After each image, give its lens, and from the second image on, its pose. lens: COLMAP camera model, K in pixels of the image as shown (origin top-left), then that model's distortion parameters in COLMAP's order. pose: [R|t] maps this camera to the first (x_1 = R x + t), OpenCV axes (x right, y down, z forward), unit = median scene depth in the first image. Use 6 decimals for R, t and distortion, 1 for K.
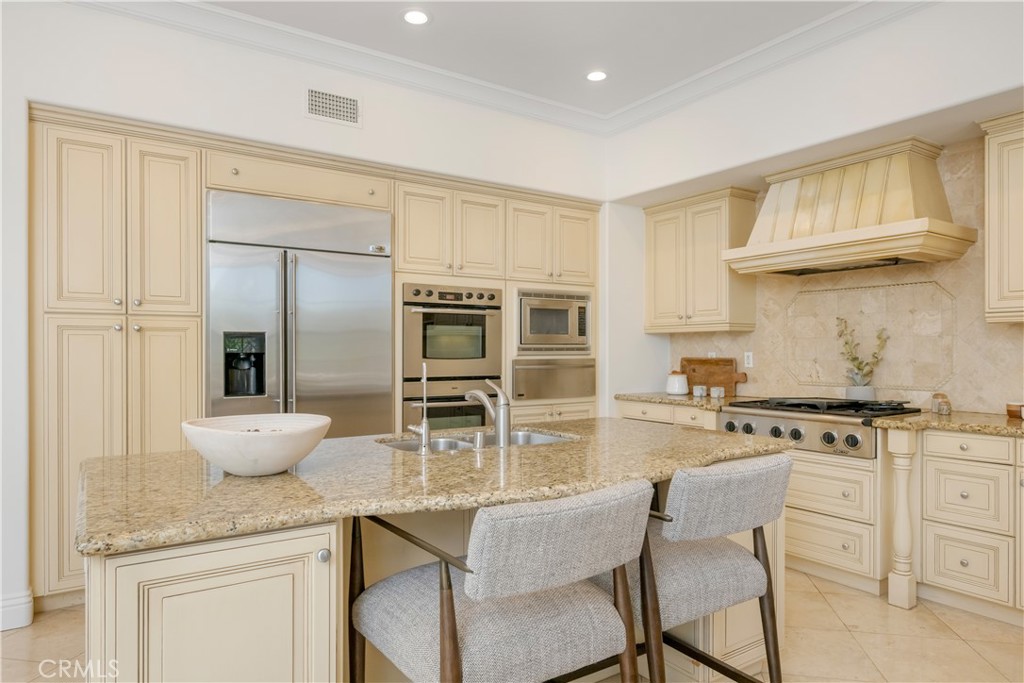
lens RADIAL K [[623.8, 0, 513.1], [0, 623.8, 352.0], [0, 0, 1]] dist [-0.000355, -0.000714]
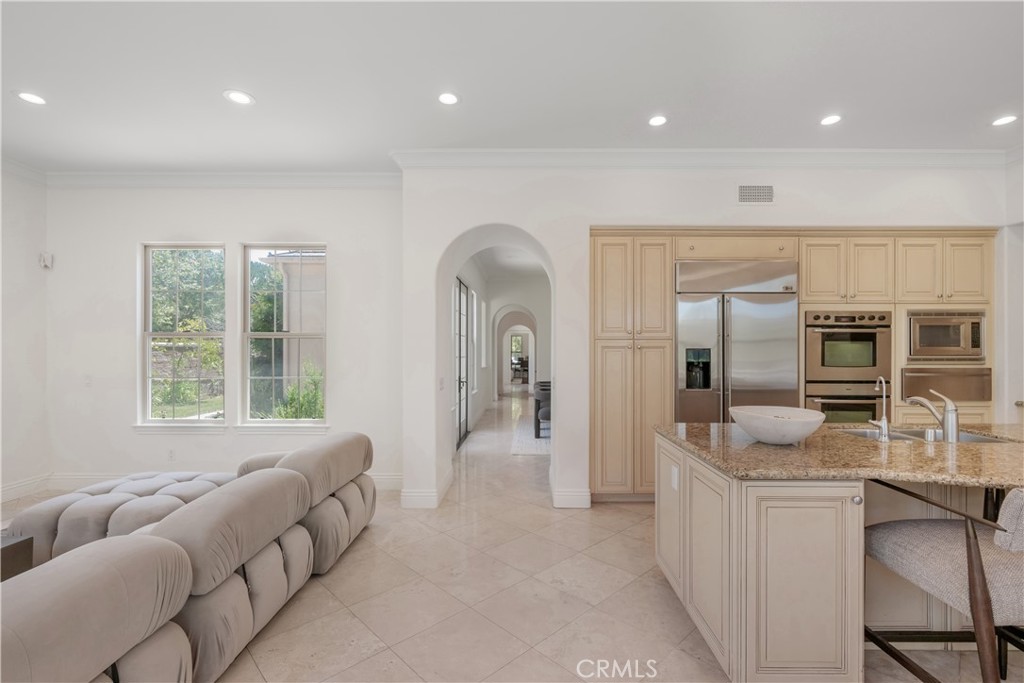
lens RADIAL K [[454.3, 0, 518.3], [0, 454.3, 347.4], [0, 0, 1]] dist [-0.001709, -0.000042]
pose [[0.830648, -0.000471, -0.556797, -0.144611], [-0.003283, 0.999978, -0.005744, -0.022833], [0.556788, 0.006600, 0.830628, -0.178006]]
